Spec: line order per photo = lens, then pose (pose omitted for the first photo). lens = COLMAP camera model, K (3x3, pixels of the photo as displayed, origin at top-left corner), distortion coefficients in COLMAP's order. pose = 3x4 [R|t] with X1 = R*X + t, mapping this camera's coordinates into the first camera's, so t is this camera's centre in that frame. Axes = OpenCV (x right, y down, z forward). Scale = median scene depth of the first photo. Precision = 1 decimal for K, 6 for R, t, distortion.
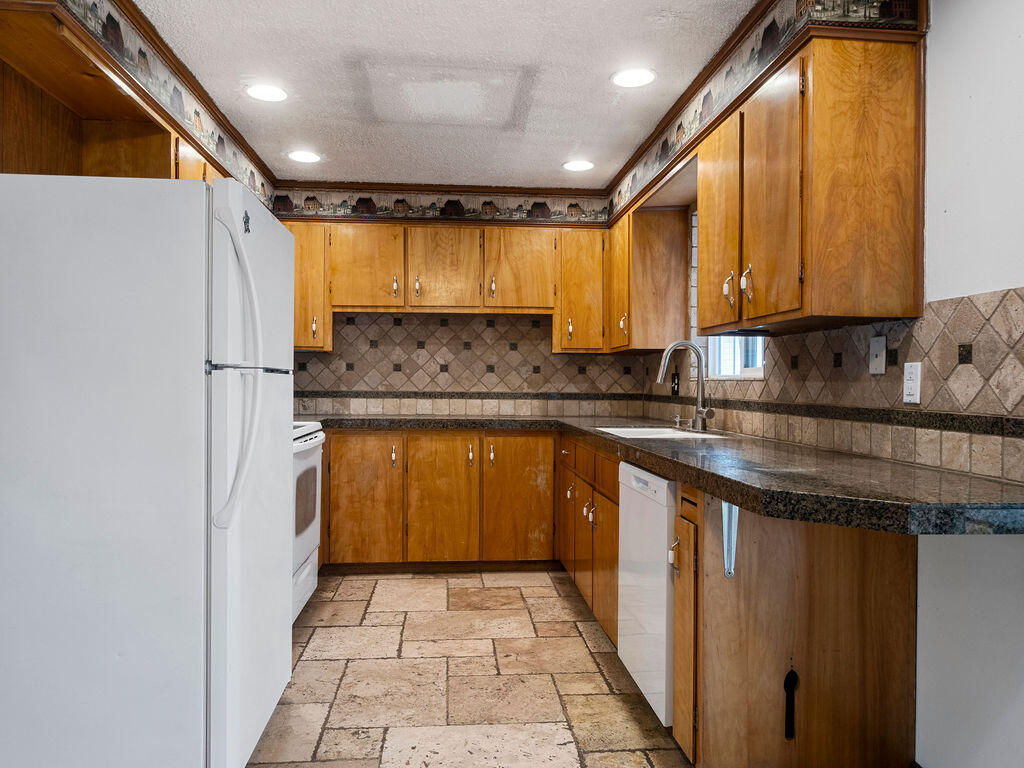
lens RADIAL K [[717.8, 0, 512.0], [0, 717.8, 384.0], [0, 0, 1]] dist [0.007285, 0.001377]
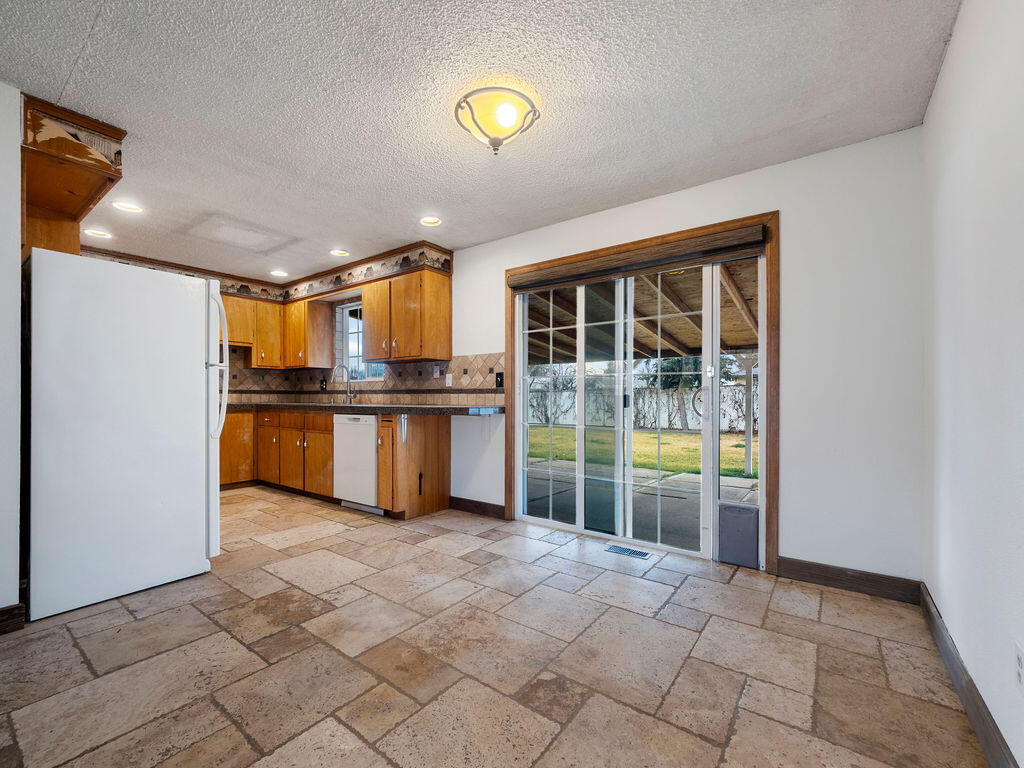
lens RADIAL K [[436.2, 0, 510.3], [0, 436.2, 393.8], [0, 0, 1]] dist [-0.004679, -0.000143]
pose [[0.661756, -0.003104, 0.749712, -0.369076], [0.006701, 0.999976, -0.001774, 0.032364], [-0.749689, 0.006198, 0.661761, -0.256945]]
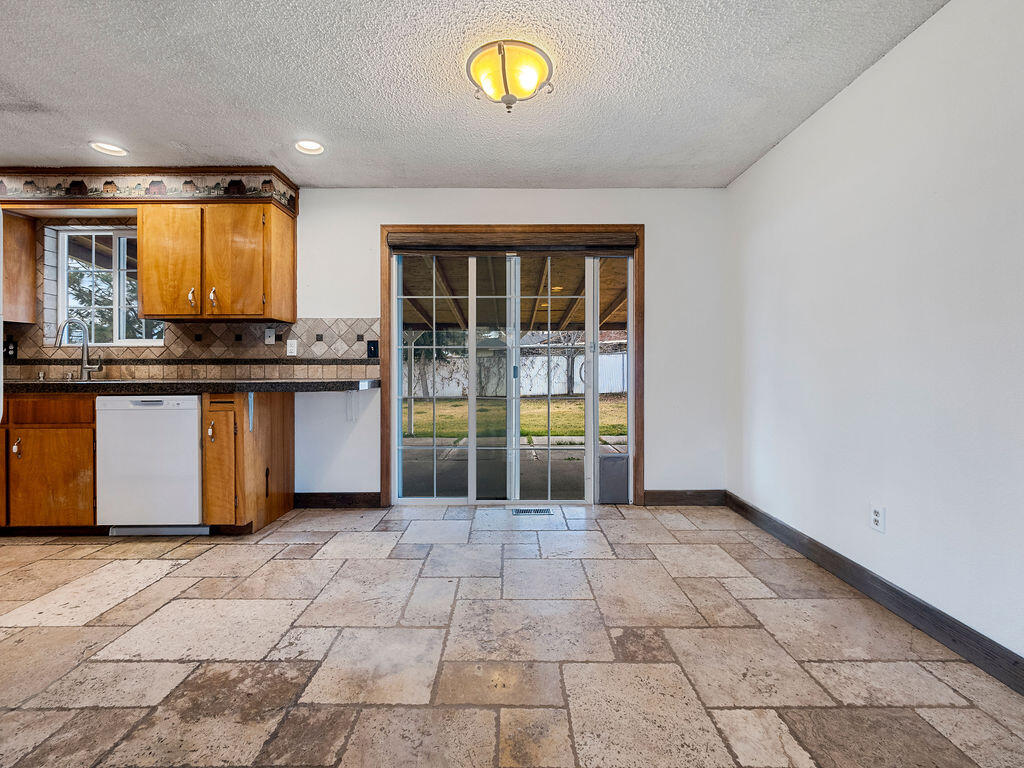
lens RADIAL K [[437.6, 0, 508.7], [0, 437.6, 365.2], [0, 0, 1]] dist [-0.004328, -0.000359]
pose [[0.082399, -0.003663, 0.996593, -0.475503], [0.004841, 0.999983, 0.003275, 0.029685], [-0.996588, 0.004555, 0.082415, 0.043665]]
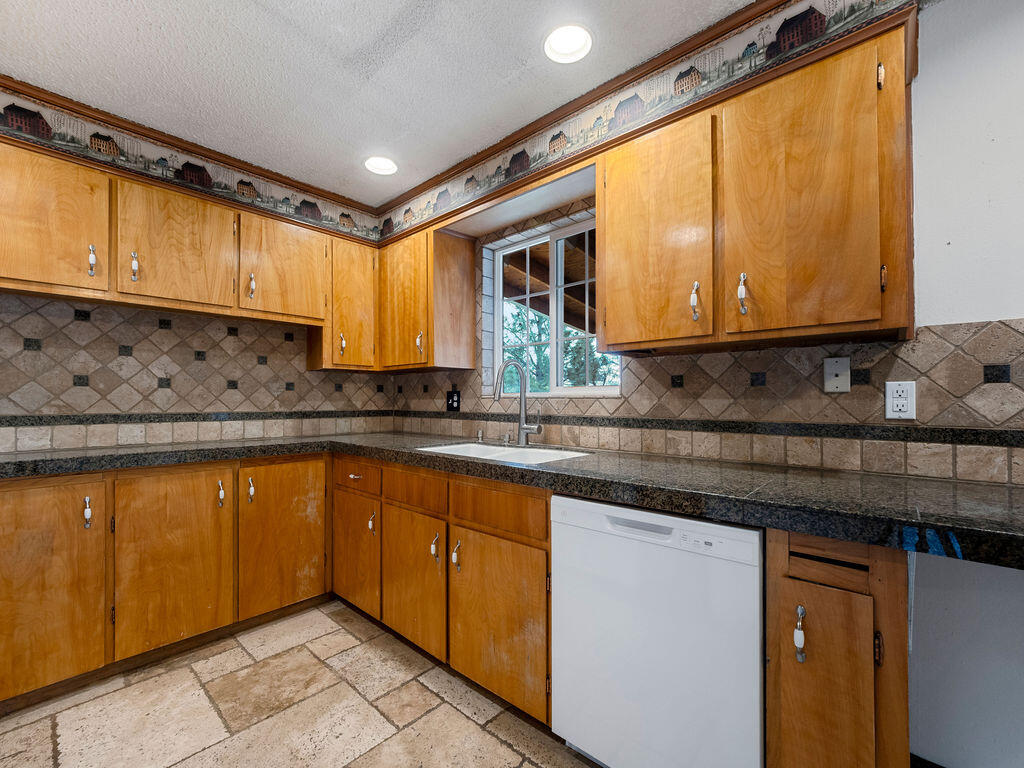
lens RADIAL K [[436.2, 0, 510.3], [0, 436.2, 393.8], [0, 0, 1]] dist [-0.004679, -0.000143]
pose [[0.735104, 0.002790, 0.677948, -0.156800], [0.005417, 0.999935, -0.009989, -0.003976], [-0.677932, 0.011015, 0.735042, 0.456408]]
